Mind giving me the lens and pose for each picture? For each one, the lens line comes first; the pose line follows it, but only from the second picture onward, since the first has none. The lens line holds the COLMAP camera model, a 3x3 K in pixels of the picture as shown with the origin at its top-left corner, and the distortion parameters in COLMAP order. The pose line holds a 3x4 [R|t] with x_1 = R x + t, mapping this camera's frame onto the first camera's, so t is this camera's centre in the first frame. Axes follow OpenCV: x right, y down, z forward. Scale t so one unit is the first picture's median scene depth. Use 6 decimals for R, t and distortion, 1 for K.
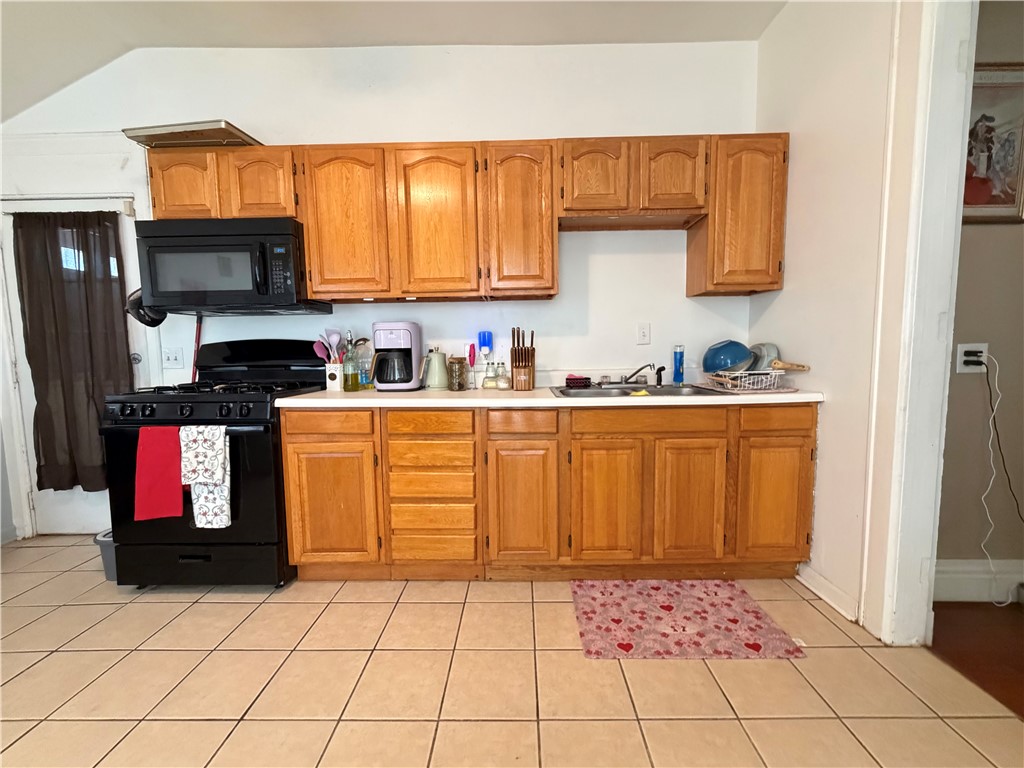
lens RADIAL K [[421.4, 0, 515.6], [0, 421.4, 384.7], [0, 0, 1]] dist [0.000551, -0.000055]
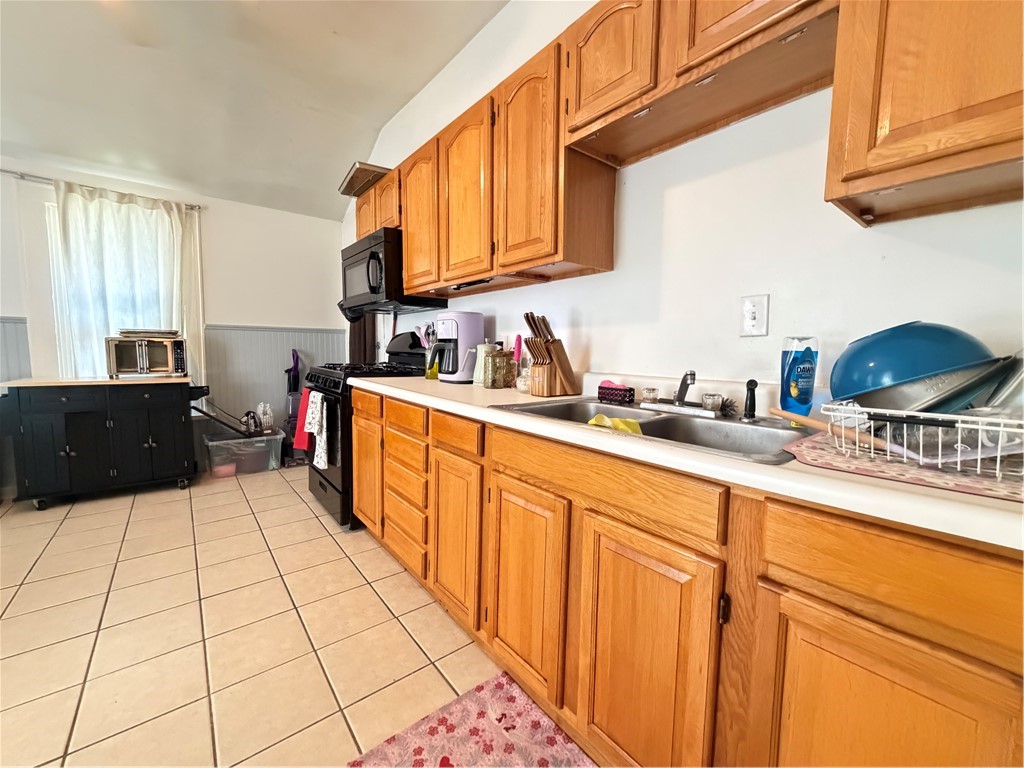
lens RADIAL K [[409.0, 0, 514.3], [0, 409.0, 383.4], [0, 0, 1]] dist [0.001095, -0.000150]
pose [[0.642261, 0.089092, -0.761290, 0.641679], [-0.089593, 0.995139, 0.040874, -0.040901], [0.761231, 0.041955, 0.647122, 0.580104]]
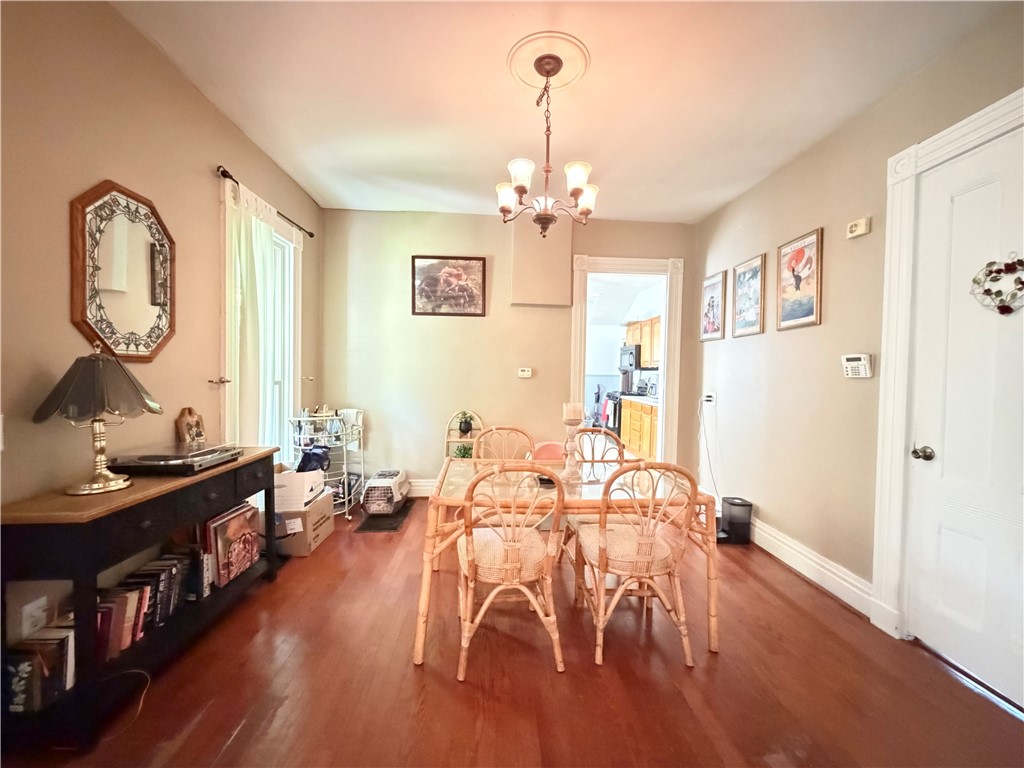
lens RADIAL K [[409.0, 0, 514.3], [0, 409.0, 383.4], [0, 0, 1]] dist [0.001095, -0.000150]
pose [[0.061897, 0.040764, -0.997250, 2.860214], [-0.102228, 0.994170, 0.034292, -0.099009], [0.992833, 0.099825, 0.065704, -0.167704]]
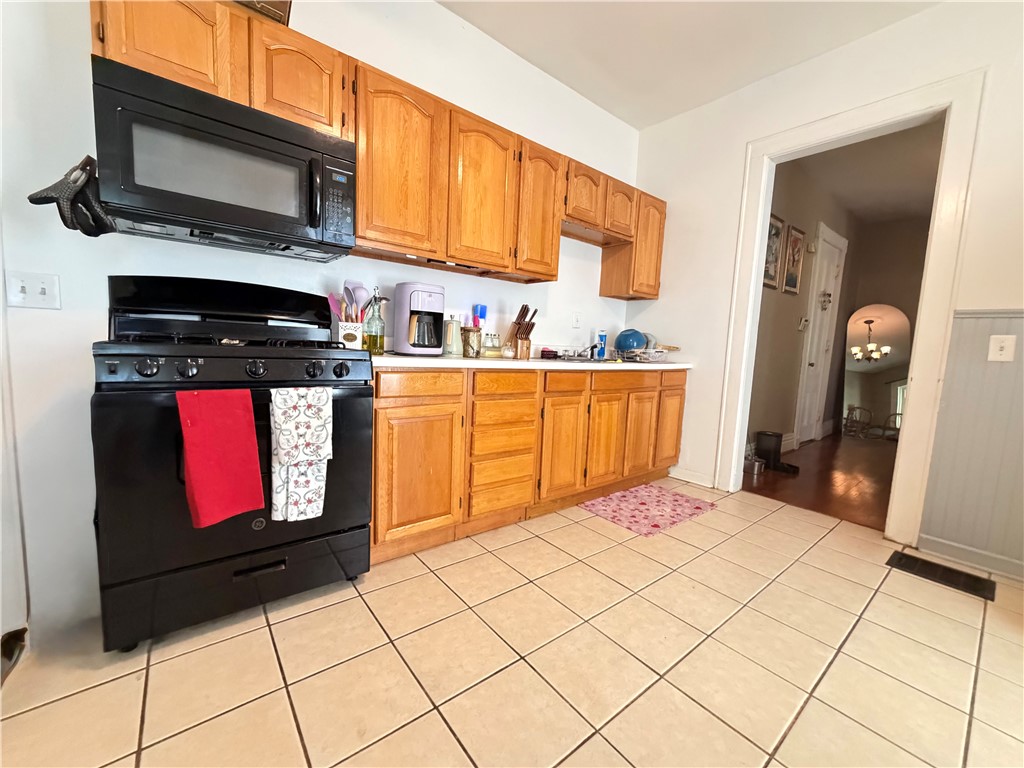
lens RADIAL K [[409.0, 0, 514.3], [0, 409.0, 383.4], [0, 0, 1]] dist [0.001095, -0.000150]
pose [[0.770648, -0.010036, 0.637182, -0.854722], [-0.005809, 0.999724, 0.022772, 0.065263], [-0.637234, -0.021251, 0.770377, 0.165714]]
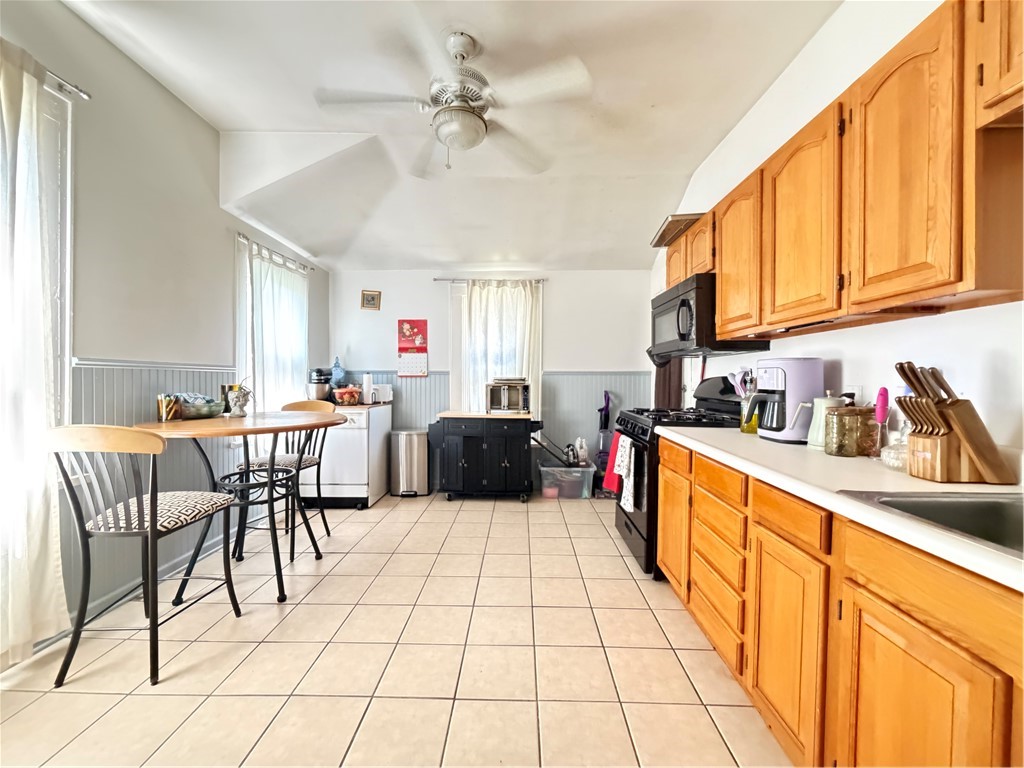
lens RADIAL K [[409.0, 0, 514.3], [0, 409.0, 383.4], [0, 0, 1]] dist [0.001095, -0.000150]
pose [[-0.006998, 0.029195, -0.999549, 0.630035], [-0.090042, 0.995495, 0.029707, -0.088355], [0.995913, 0.090210, -0.004338, 0.559874]]
